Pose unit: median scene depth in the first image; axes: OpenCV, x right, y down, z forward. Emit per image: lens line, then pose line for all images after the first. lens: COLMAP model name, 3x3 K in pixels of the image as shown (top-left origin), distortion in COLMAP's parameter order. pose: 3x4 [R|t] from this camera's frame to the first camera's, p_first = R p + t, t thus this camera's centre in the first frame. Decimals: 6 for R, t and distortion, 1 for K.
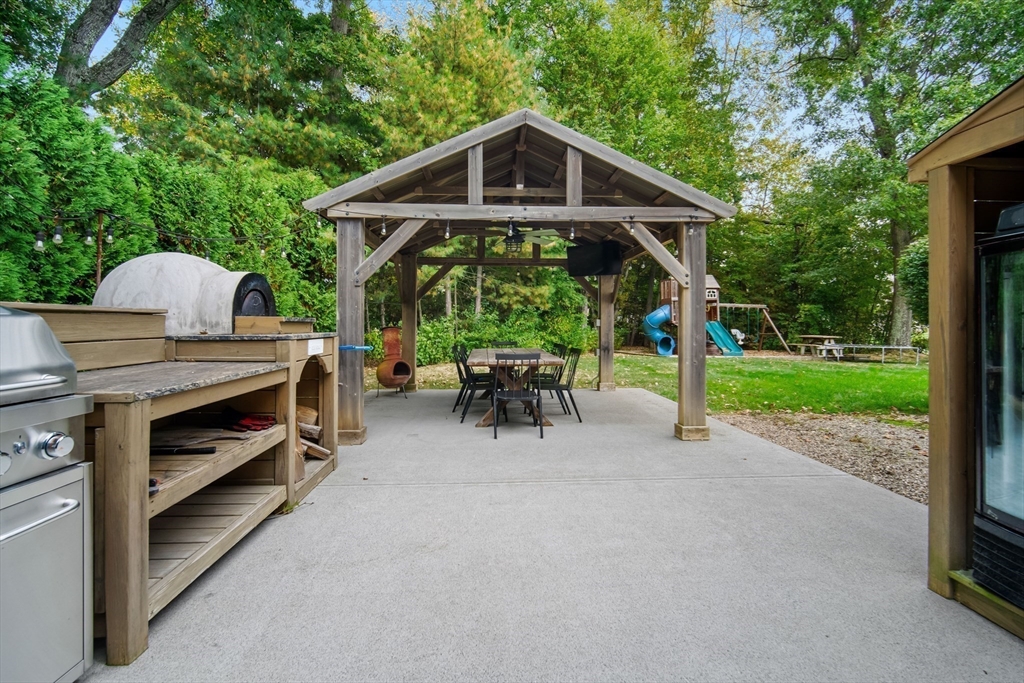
lens RADIAL K [[444.8, 0, 510.8], [0, 444.8, 333.1], [0, 0, 1]] dist [-0.005351, 0.002063]
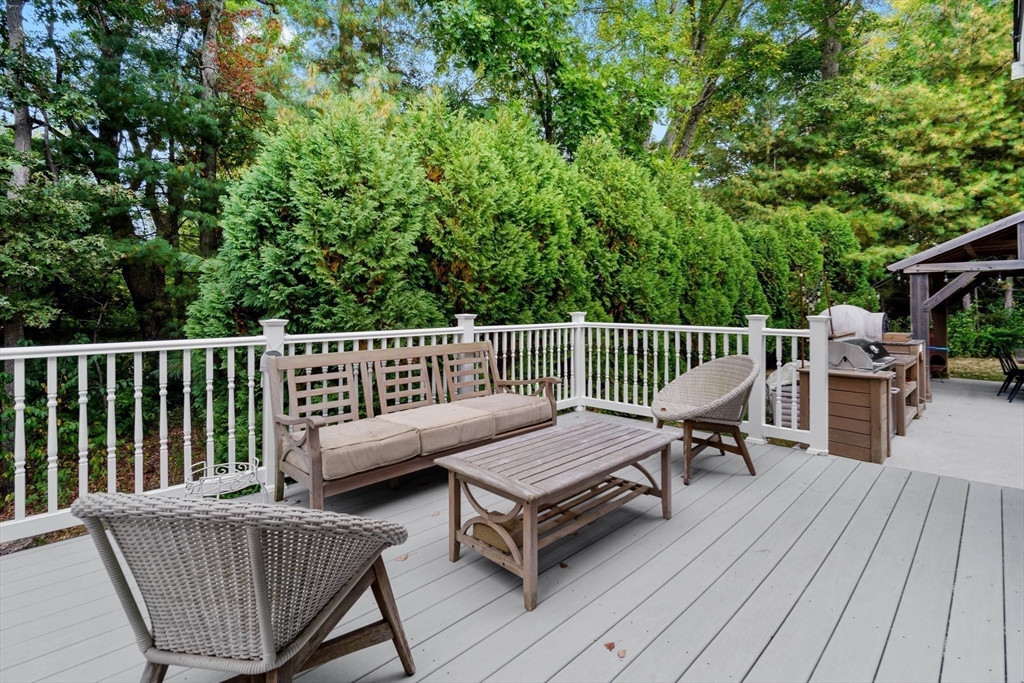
lens RADIAL K [[498.9, 0, 485.4], [0, 498.9, 294.4], [0, 0, 1]] dist [0.001837, 0.000577]
pose [[0.654742, -0.017013, -0.755661, 0.004233], [-0.003696, 0.999663, -0.025709, -0.059889], [0.755843, 0.019626, 0.654459, -0.822929]]
